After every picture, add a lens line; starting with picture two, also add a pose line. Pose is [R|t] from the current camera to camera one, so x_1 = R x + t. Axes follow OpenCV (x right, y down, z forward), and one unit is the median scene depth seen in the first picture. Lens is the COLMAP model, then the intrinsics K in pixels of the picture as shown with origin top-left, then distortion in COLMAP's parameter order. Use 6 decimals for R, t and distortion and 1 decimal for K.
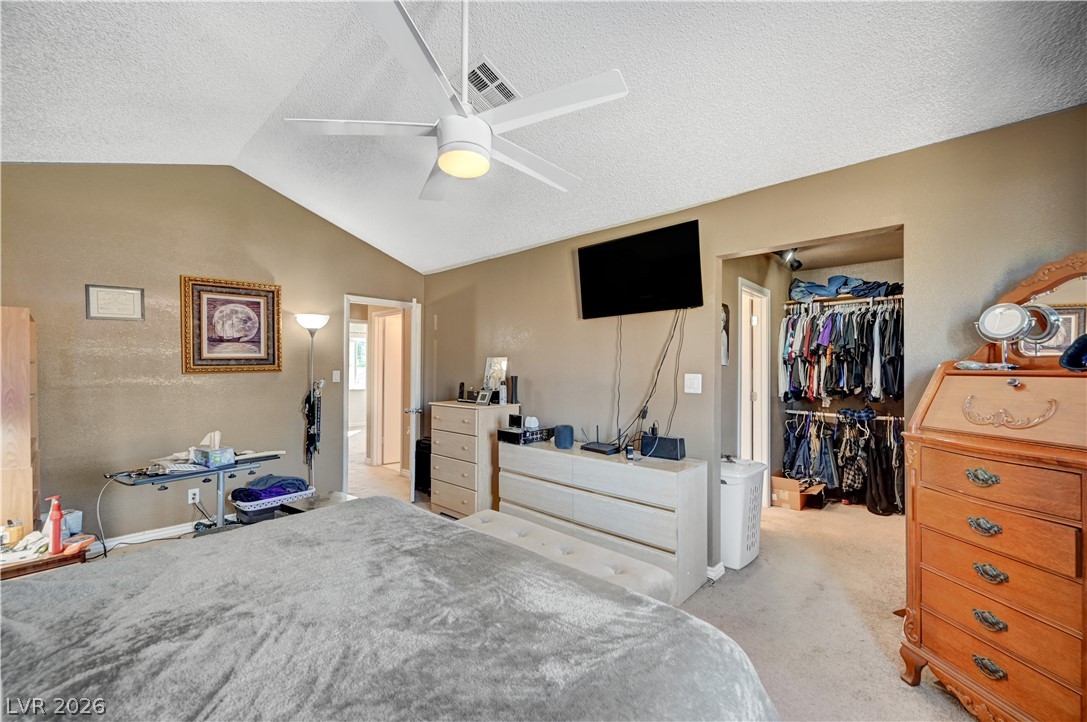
lens RADIAL K [[434.2, 0, 543.6], [0, 434.2, 364.2], [0, 0, 1]] dist [0.002238, 0.000009]
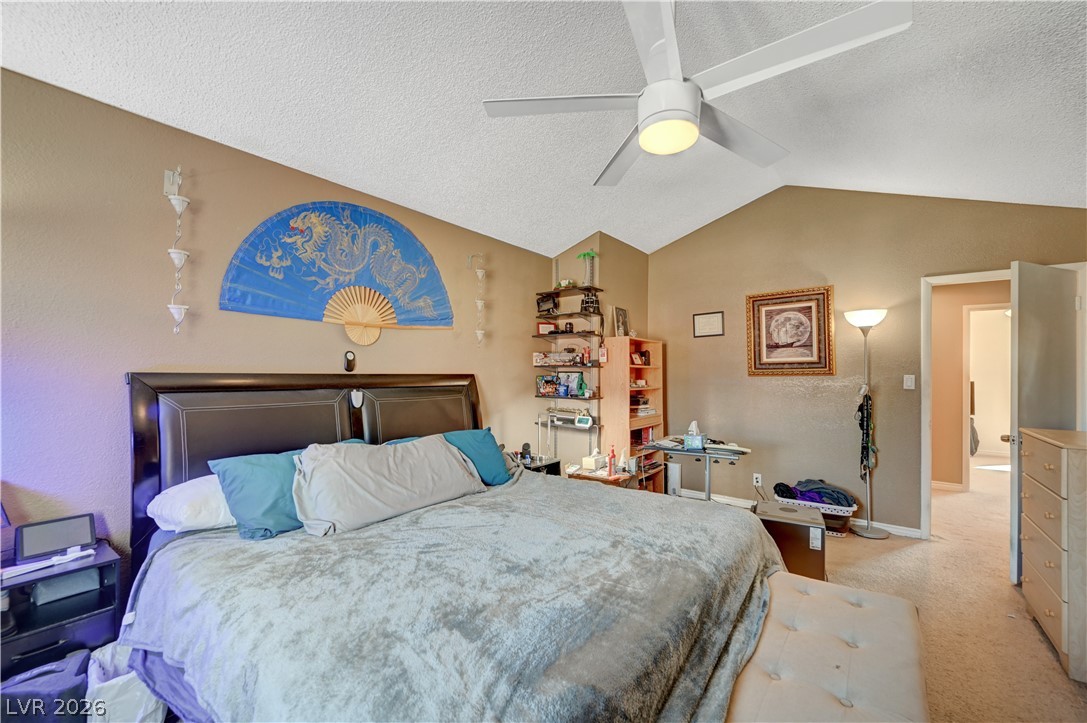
lens RADIAL K [[434.2, 0, 544.8], [0, 434.2, 369.9], [0, 0, 1]] dist [0.002238, 0.000009]
pose [[0.095338, -0.004751, -0.995434, 0.303957], [0.007263, 0.999965, -0.004077, 0.005099], [0.995418, -0.006841, 0.095369, 0.300030]]
